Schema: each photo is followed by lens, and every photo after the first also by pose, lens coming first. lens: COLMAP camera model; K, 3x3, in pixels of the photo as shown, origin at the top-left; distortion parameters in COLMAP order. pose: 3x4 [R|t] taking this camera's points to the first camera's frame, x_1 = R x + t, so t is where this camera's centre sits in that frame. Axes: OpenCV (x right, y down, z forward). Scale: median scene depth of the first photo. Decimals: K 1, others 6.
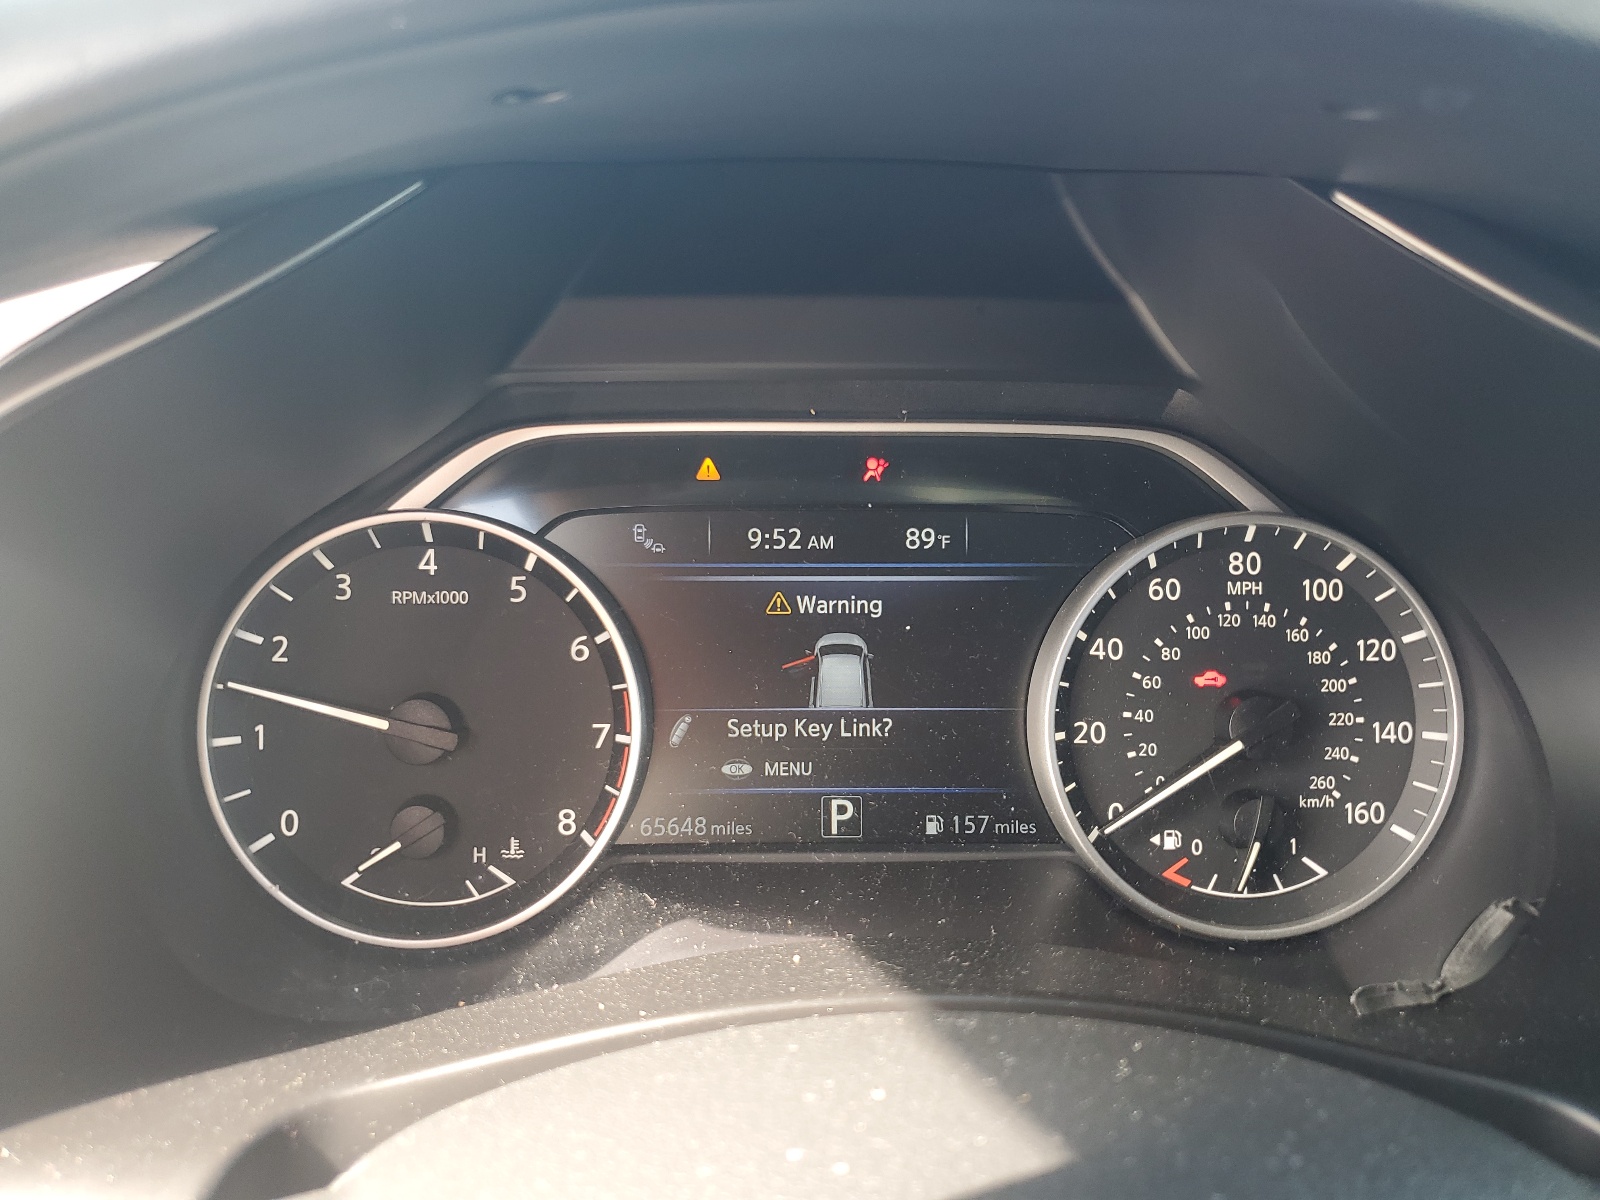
lens RADIAL K [[1220.6, 0, 801.1], [0, 1220.6, 604.1], [0, 0, 1]] dist [-0.008801, -0.002681]
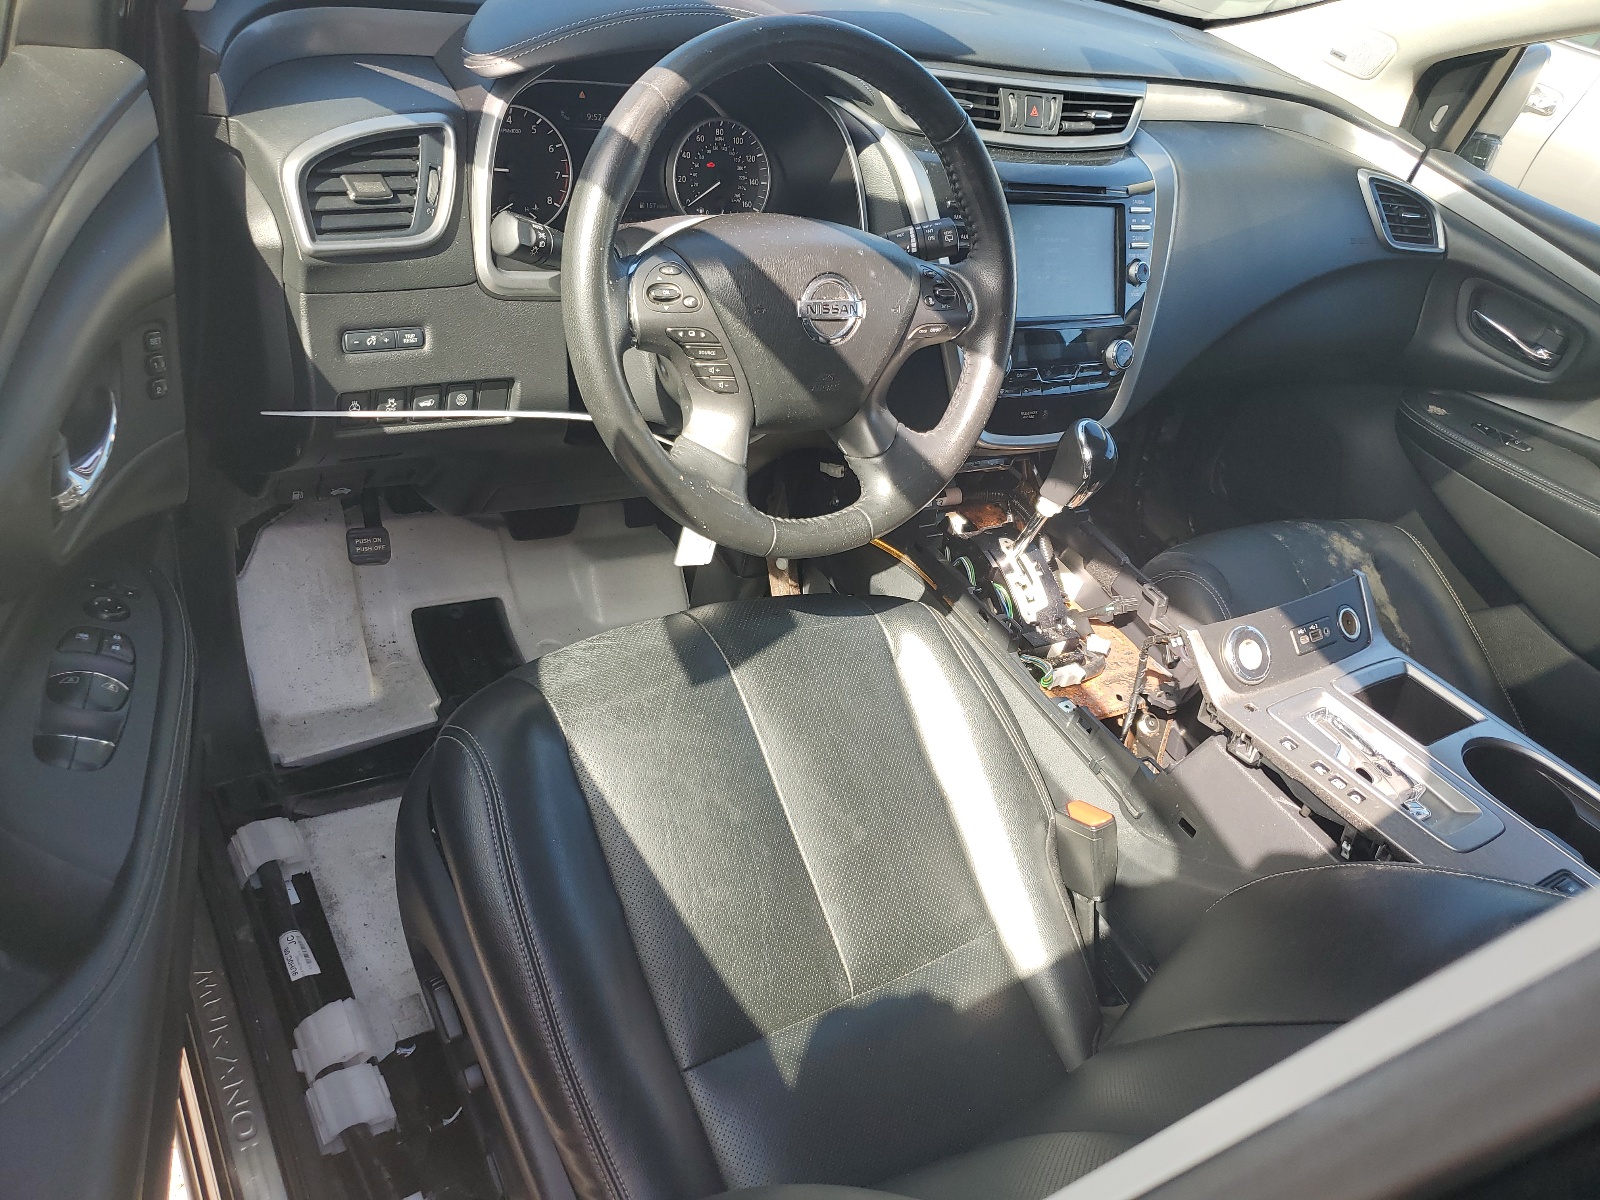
lens RADIAL K [[1220.6, 0, 803.2], [0, 1220.6, 599.0], [0, 0, 1]] dist [-0.008801, -0.002681]
pose [[0.856839, -0.139253, 0.496422, -1.449236], [-0.043084, 0.940130, 0.338081, 0.037432], [-0.513780, -0.311069, 0.799541, -2.518372]]
